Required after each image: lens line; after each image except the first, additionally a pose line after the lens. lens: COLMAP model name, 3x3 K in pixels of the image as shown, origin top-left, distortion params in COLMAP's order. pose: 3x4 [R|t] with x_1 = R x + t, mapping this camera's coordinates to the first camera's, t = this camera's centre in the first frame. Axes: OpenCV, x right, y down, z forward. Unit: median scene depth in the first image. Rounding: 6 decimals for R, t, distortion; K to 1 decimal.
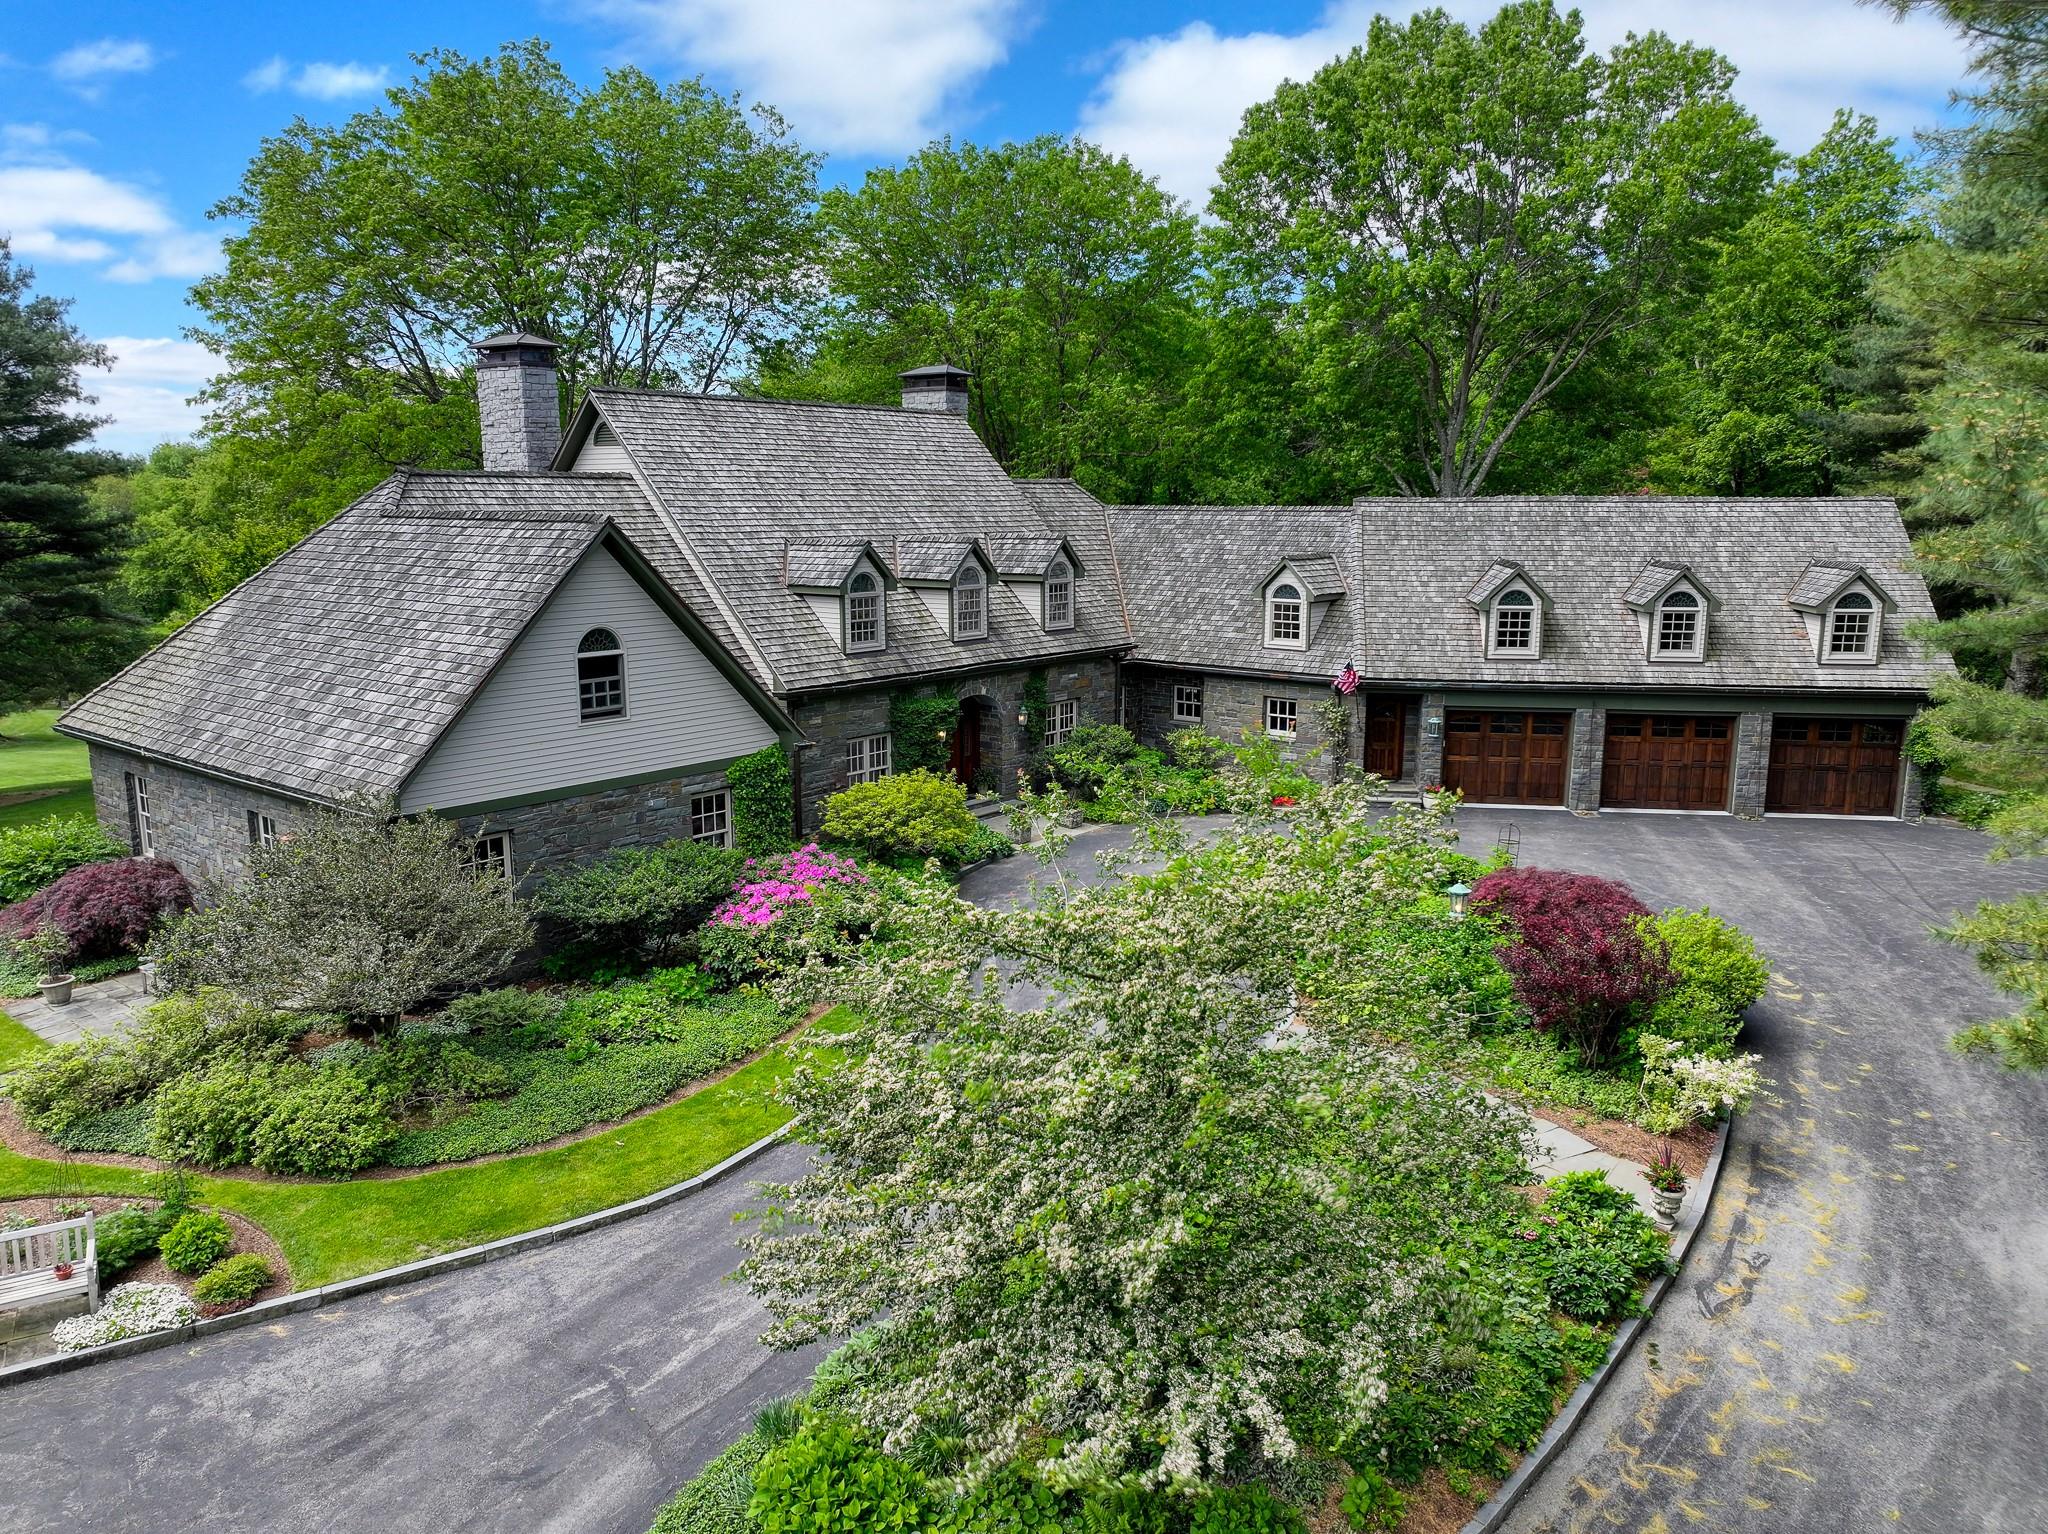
lens RADIAL K [[1429.2, 0, 1021.7], [0, 1429.2, 766.1], [0, 0, 1]] dist [-0.004509, -0.001279]
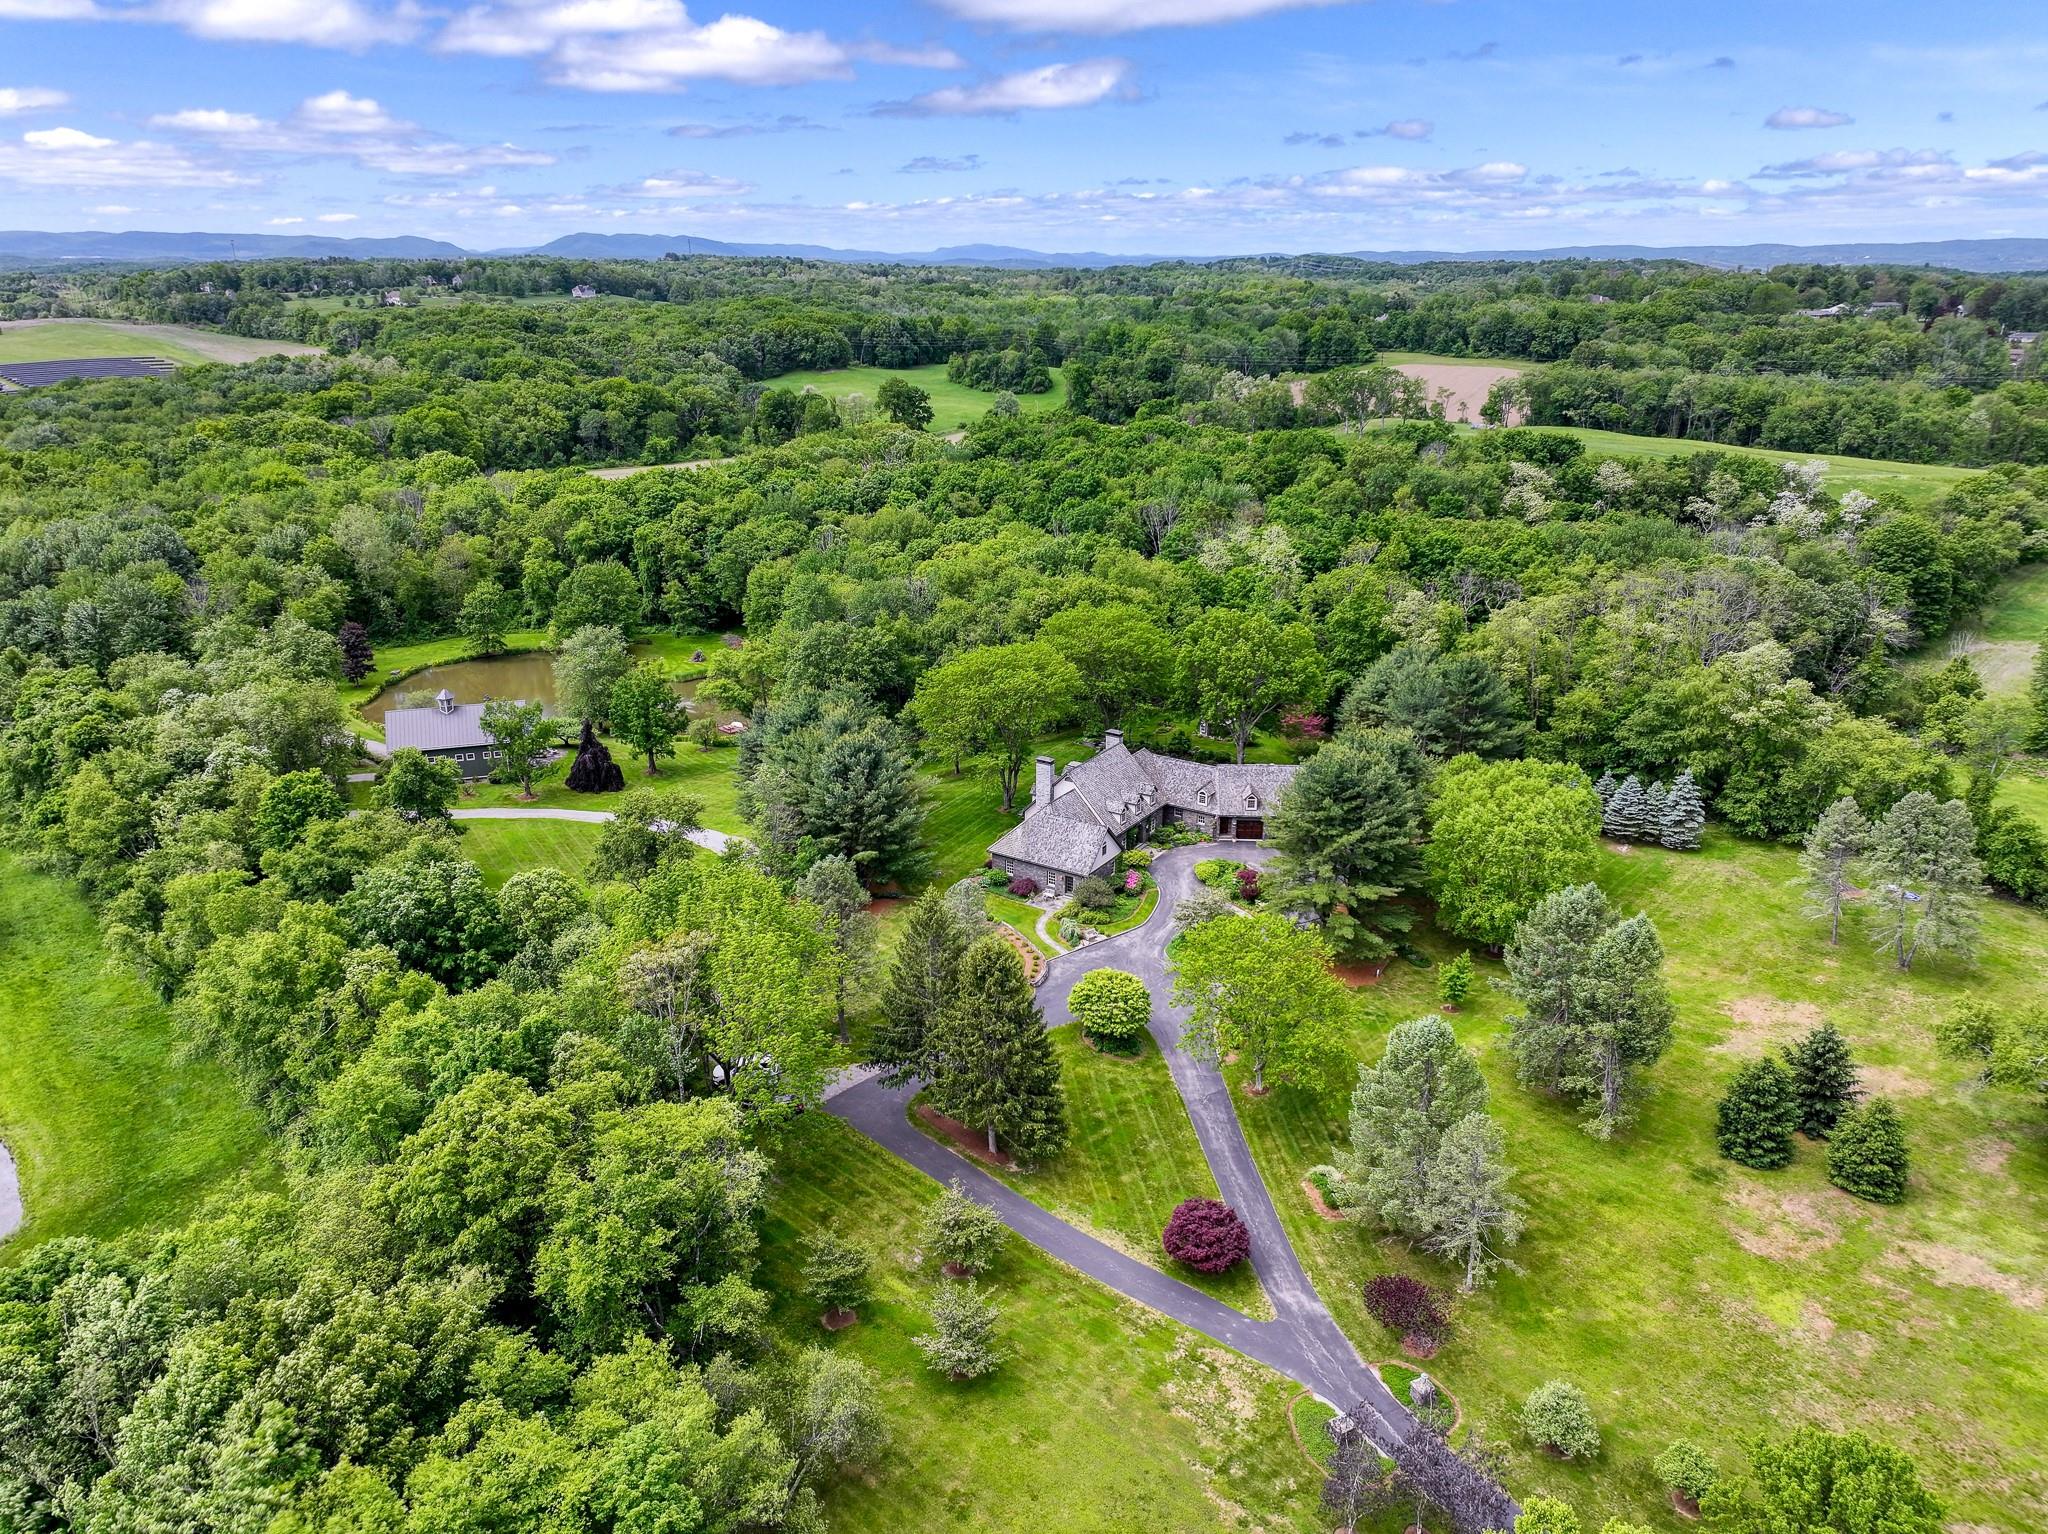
lens RADIAL K [[1429.2, 0, 1027.4], [0, 1429.2, 765.8], [0, 0, 1]] dist [-0.004509, -0.001279]
pose [[0.993013, -0.042309, 0.110163, -0.879545], [0.025521, 0.988422, 0.149567, -0.925679], [-0.115216, -0.145710, 0.982595, -3.440962]]
